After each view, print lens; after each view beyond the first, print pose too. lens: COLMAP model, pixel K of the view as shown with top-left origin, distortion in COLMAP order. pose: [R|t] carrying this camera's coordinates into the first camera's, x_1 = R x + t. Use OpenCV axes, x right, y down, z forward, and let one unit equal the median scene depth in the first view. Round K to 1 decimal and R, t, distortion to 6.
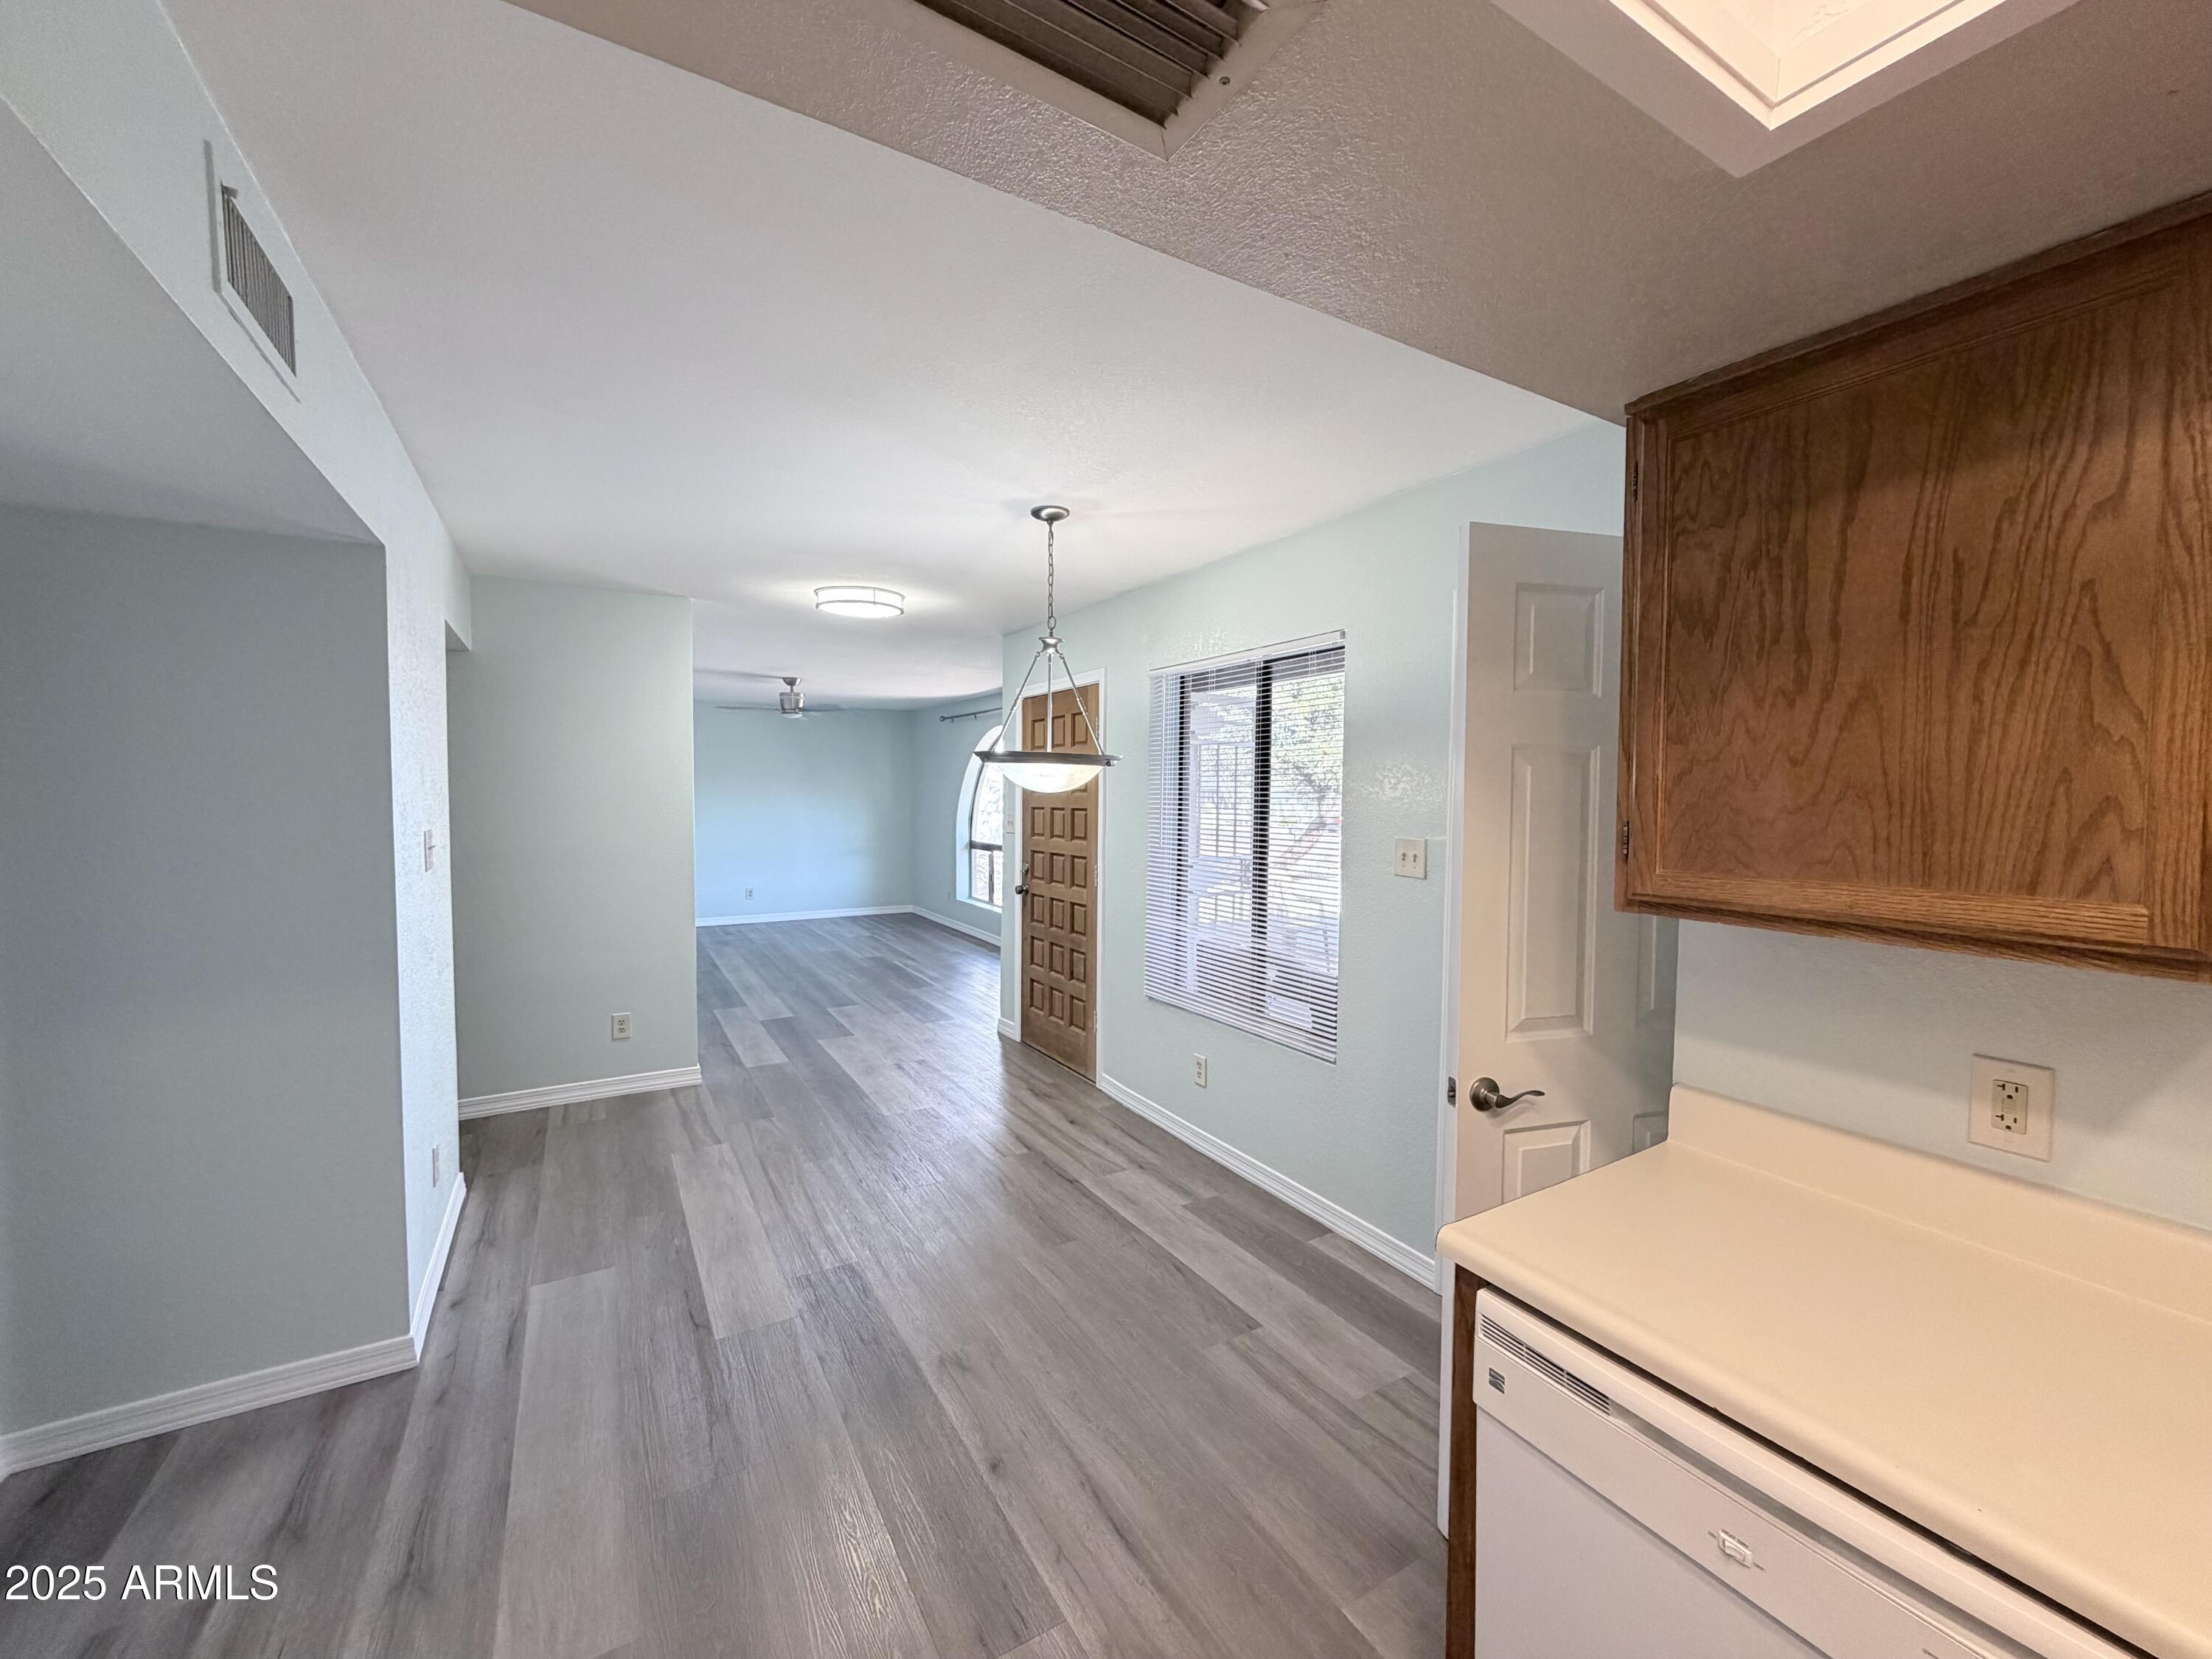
lens RADIAL K [[880.9, 0, 1102.6], [0, 880.9, 826.1], [0, 0, 1]] dist [-0.000121, 0.000142]
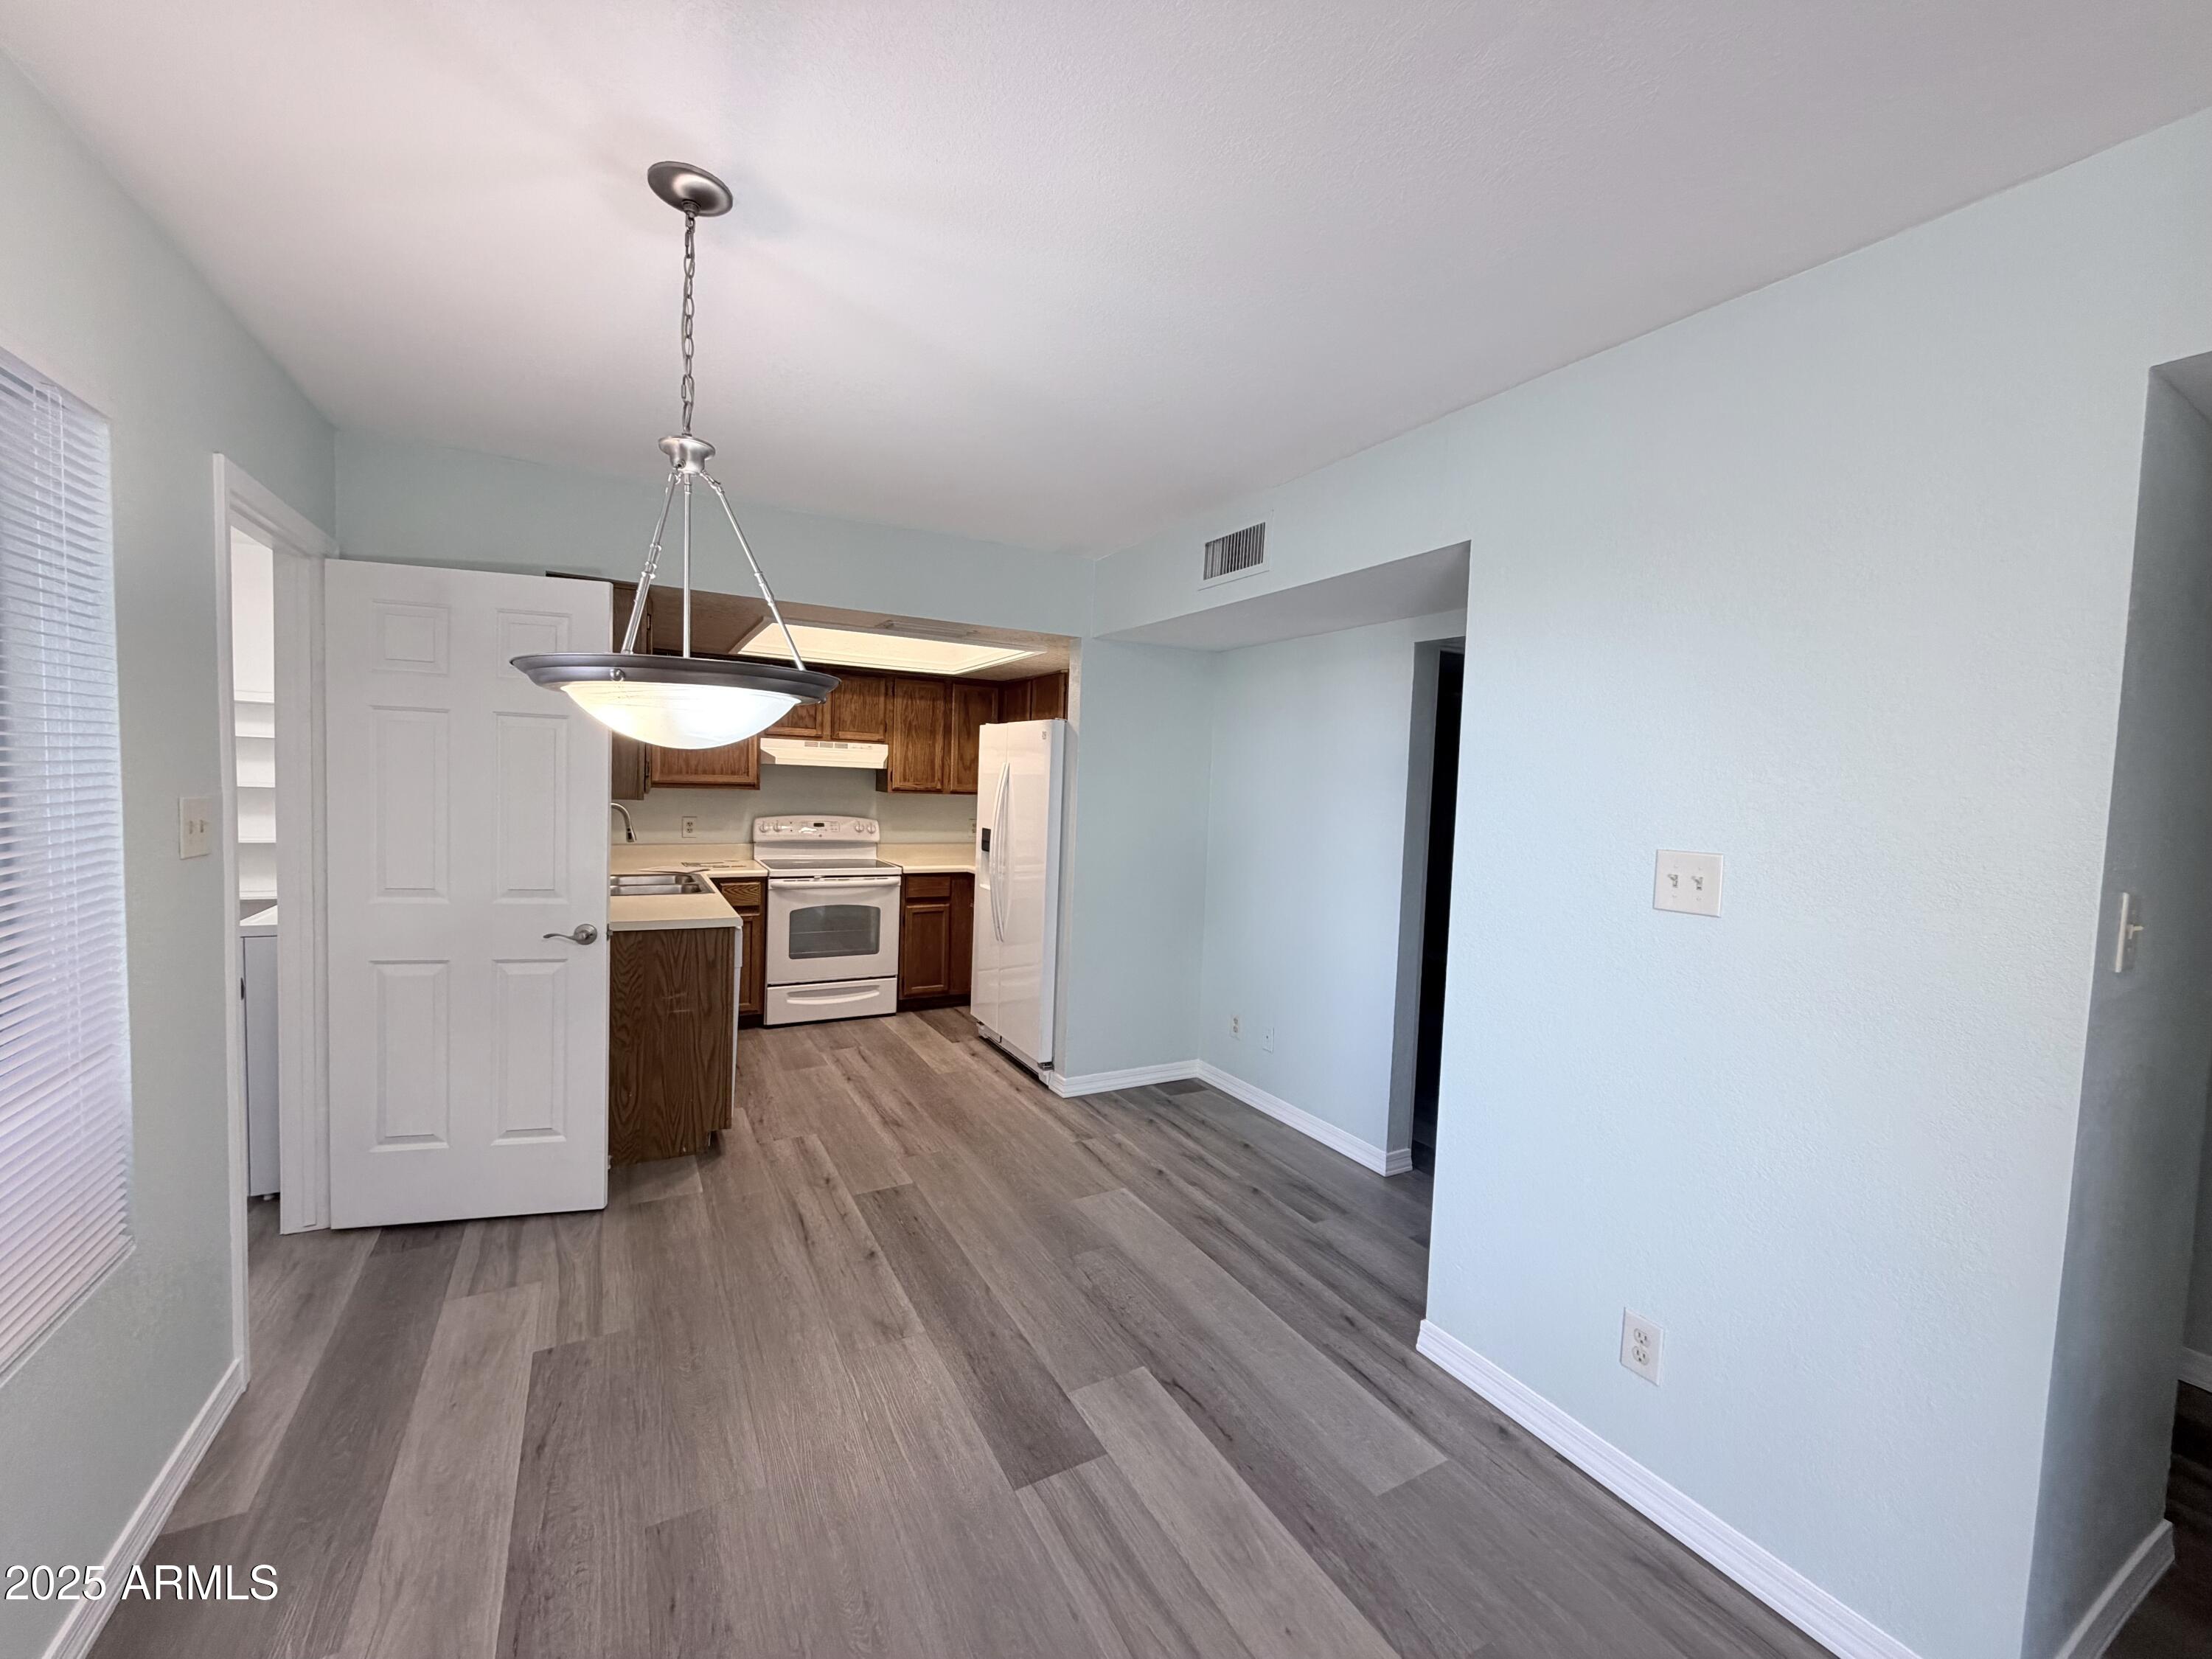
lens RADIAL K [[880.9, 0, 1102.6], [0, 880.9, 826.1], [0, 0, 1]] dist [-0.000121, 0.000142]
pose [[-0.998764, -0.044634, 0.021856, -0.431105], [-0.042231, 0.994069, 0.100218, -0.075369], [-0.026200, 0.099171, -0.994725, 2.049761]]
